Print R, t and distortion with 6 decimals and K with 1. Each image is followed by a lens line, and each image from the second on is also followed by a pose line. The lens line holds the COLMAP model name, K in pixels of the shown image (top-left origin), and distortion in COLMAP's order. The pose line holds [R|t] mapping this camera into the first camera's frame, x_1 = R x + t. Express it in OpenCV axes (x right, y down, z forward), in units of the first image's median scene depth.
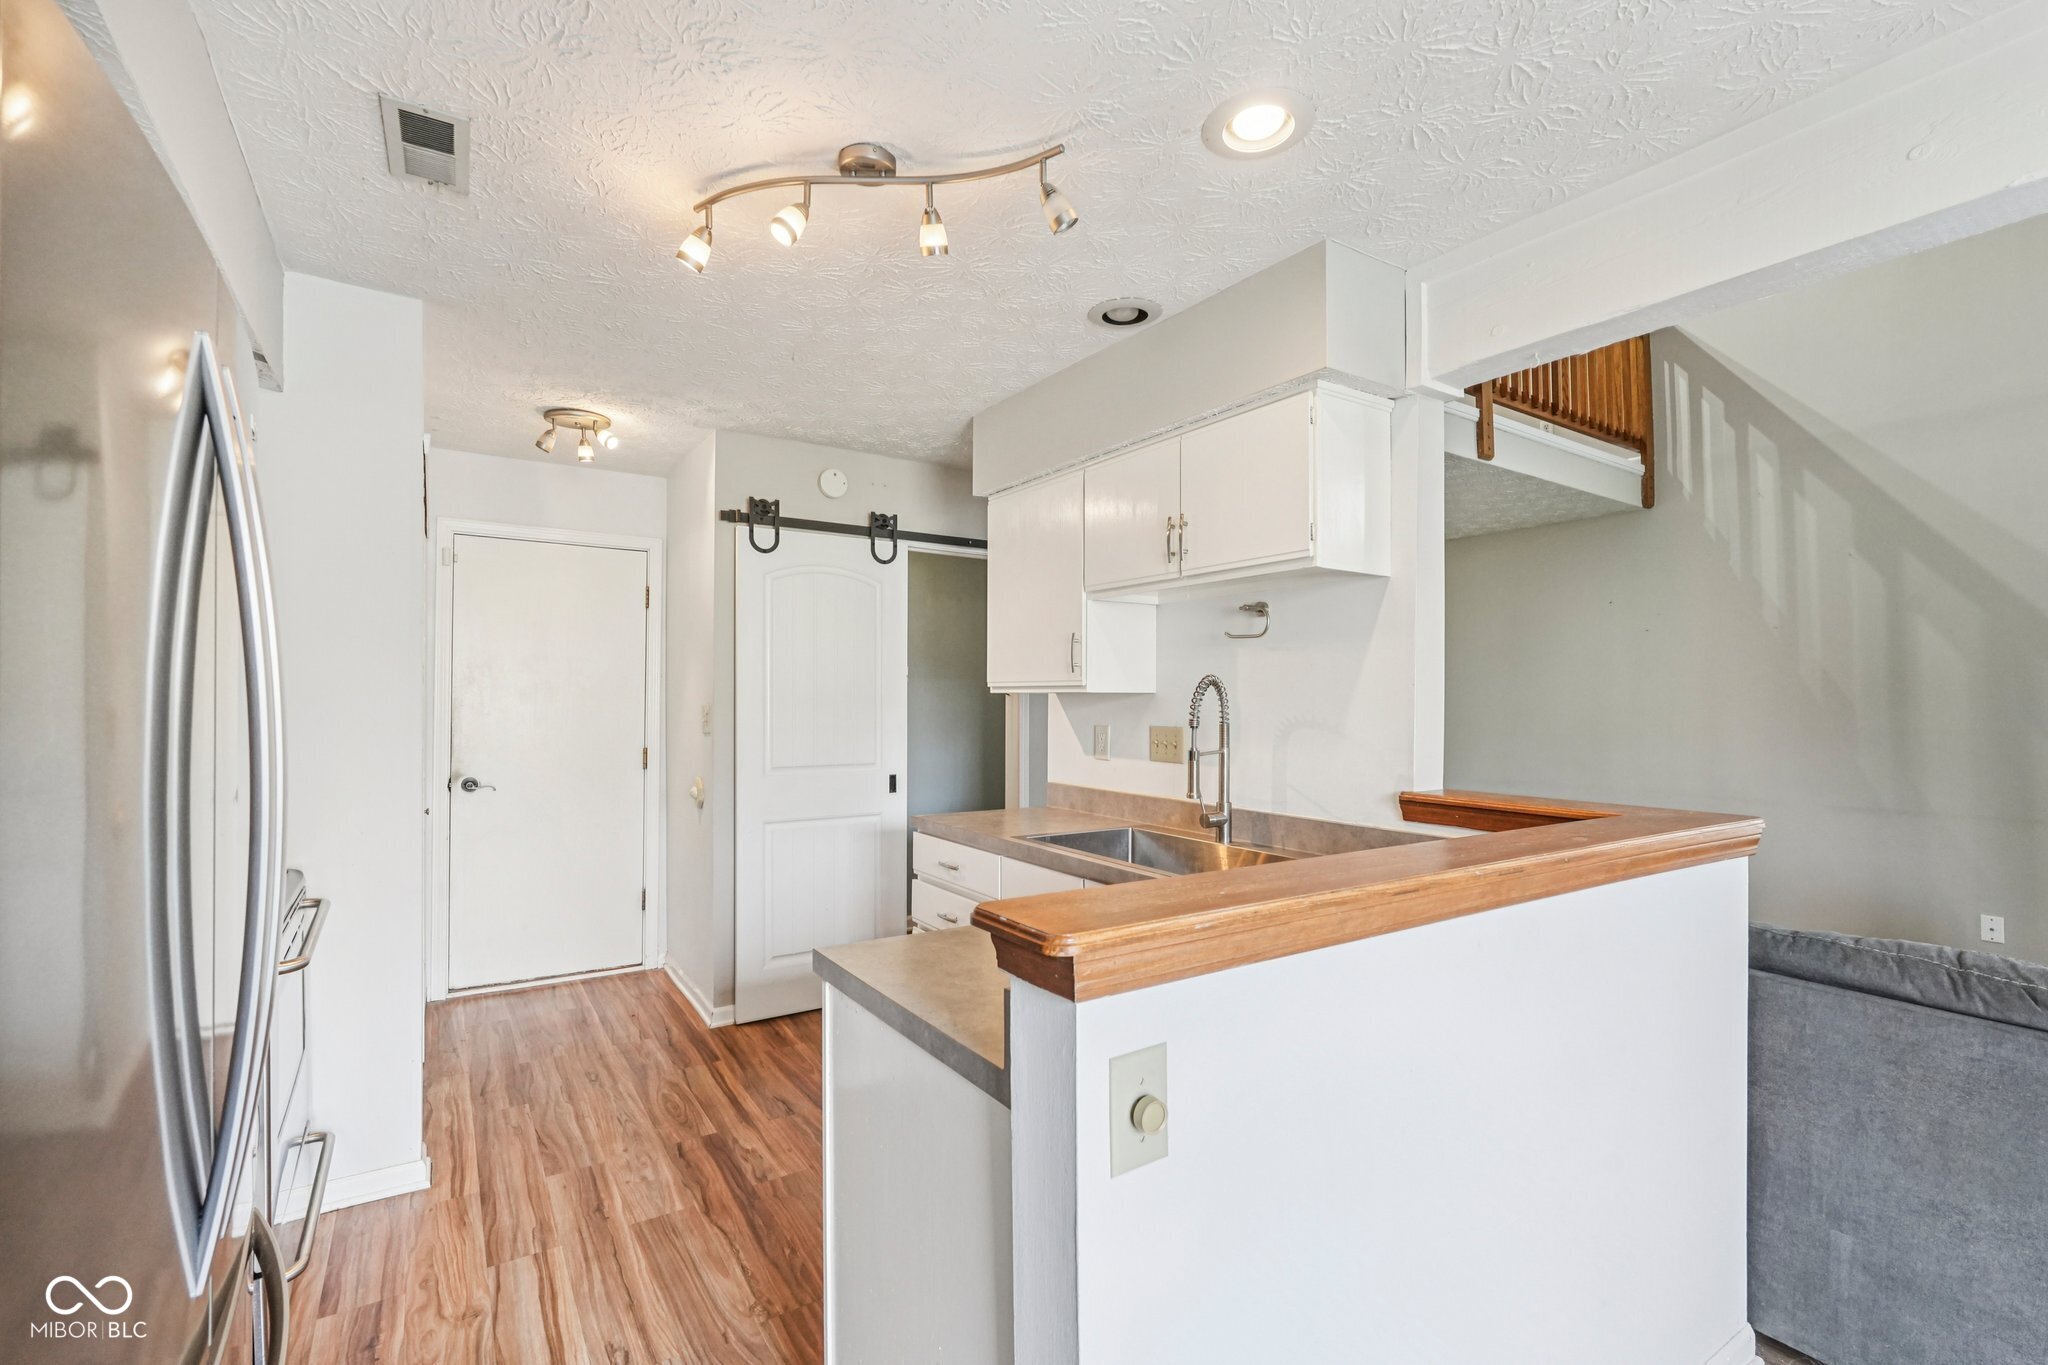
lens RADIAL K [[895.0, 0, 1024.1], [0, 895.0, 673.3], [0, 0, 1]] dist [-0.018383, 0.010492]
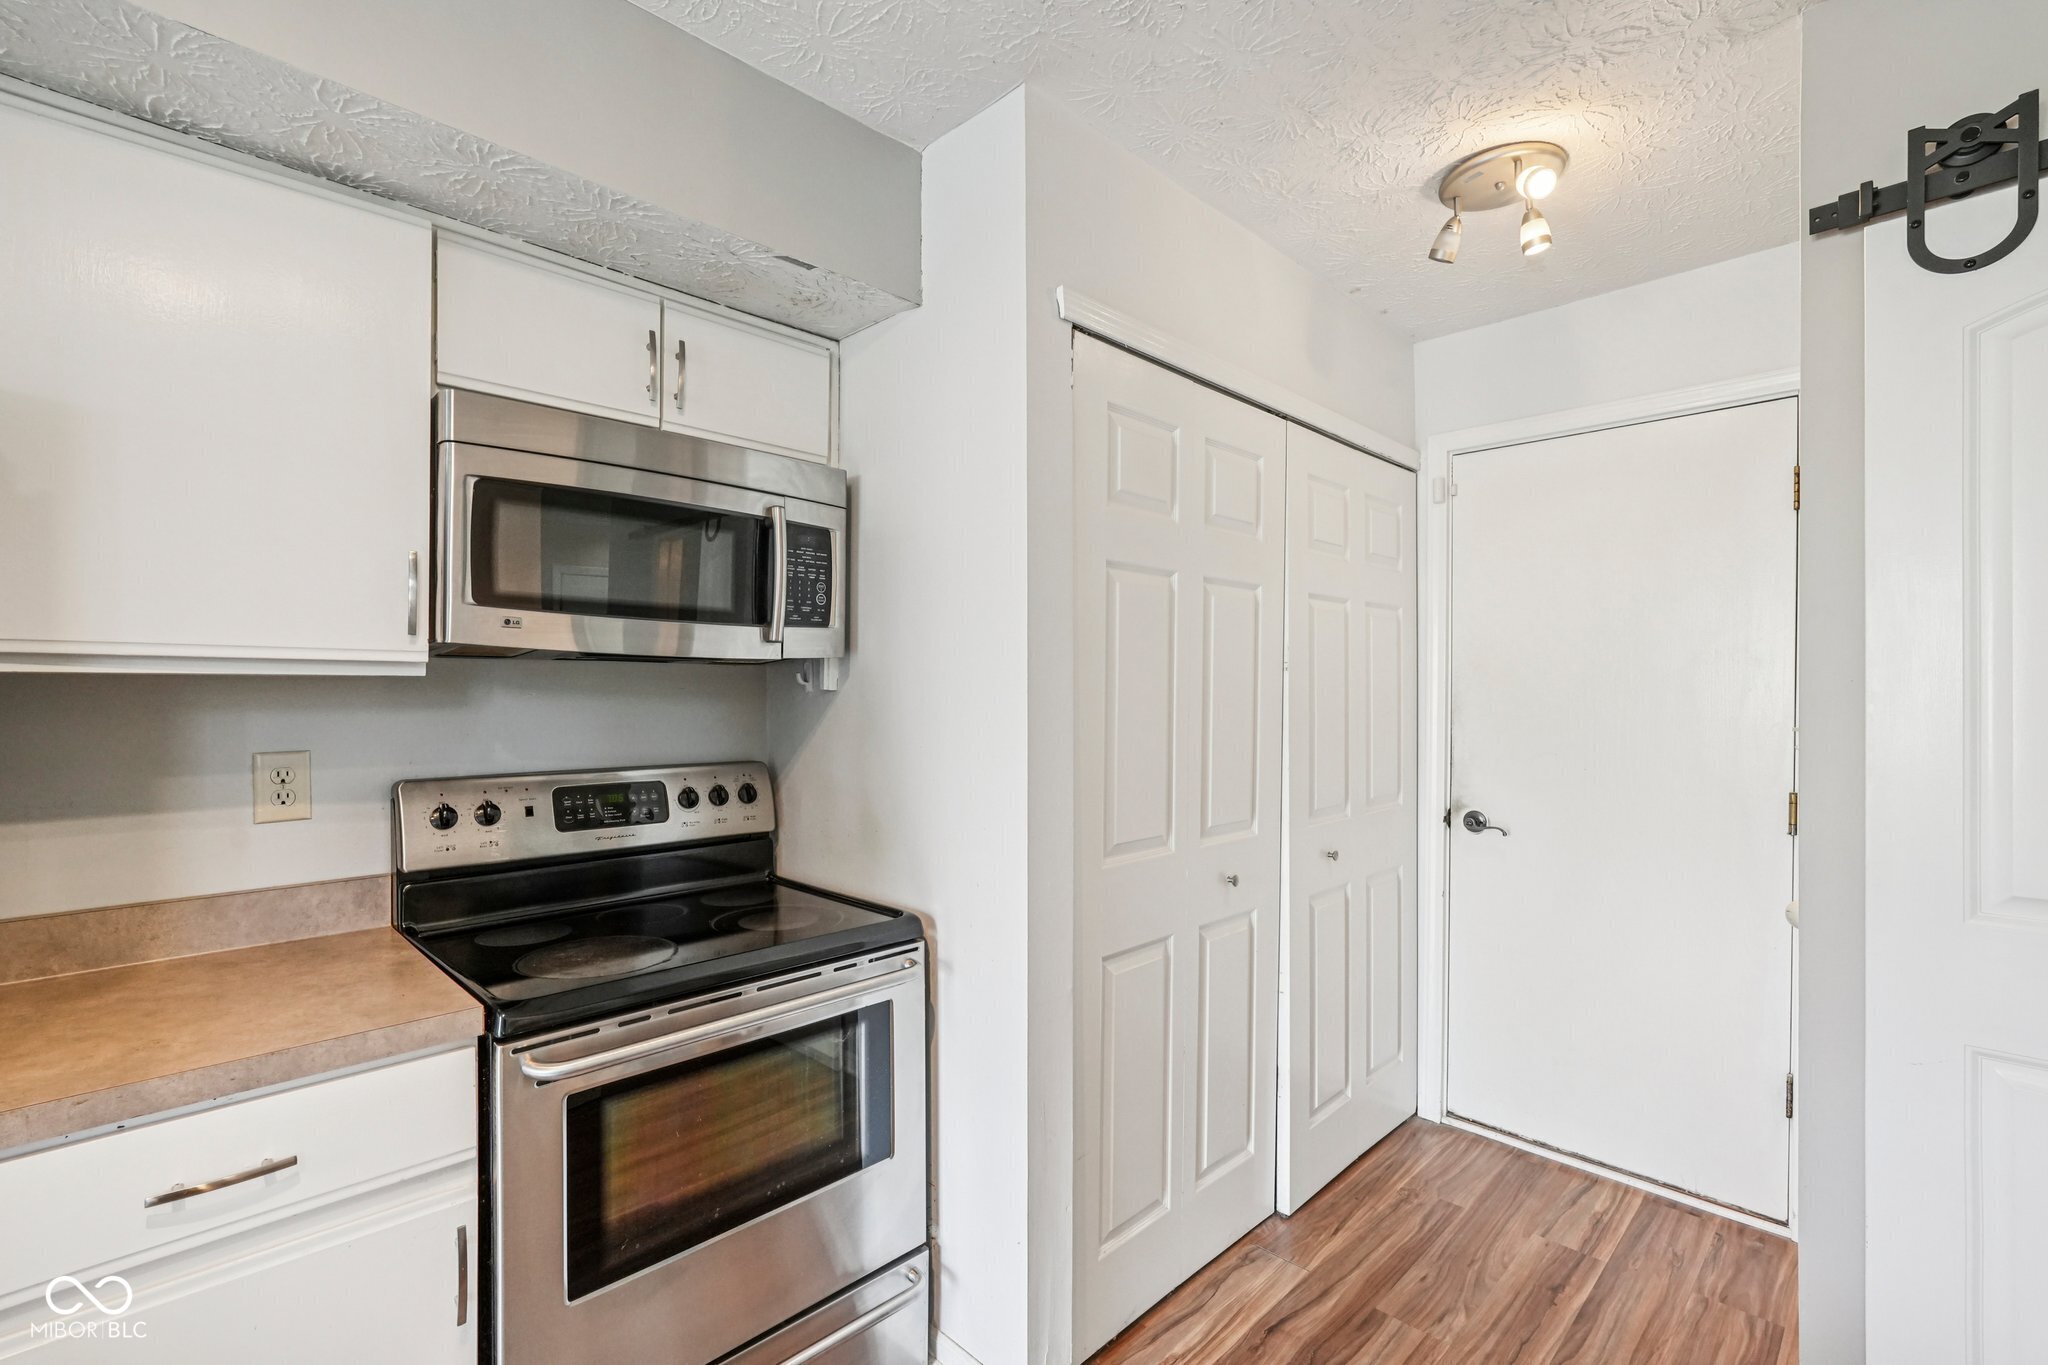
lens RADIAL K [[896.6, 0, 1024.6], [0, 896.6, 694.8], [0, 0, 1]] dist [-0.002064, -0.000024]
pose [[0.196316, 0.001939, -0.980539, -0.024078], [0.025233, 0.999657, 0.007029, 0.016640], [0.980216, -0.026122, 0.196199, 0.574254]]
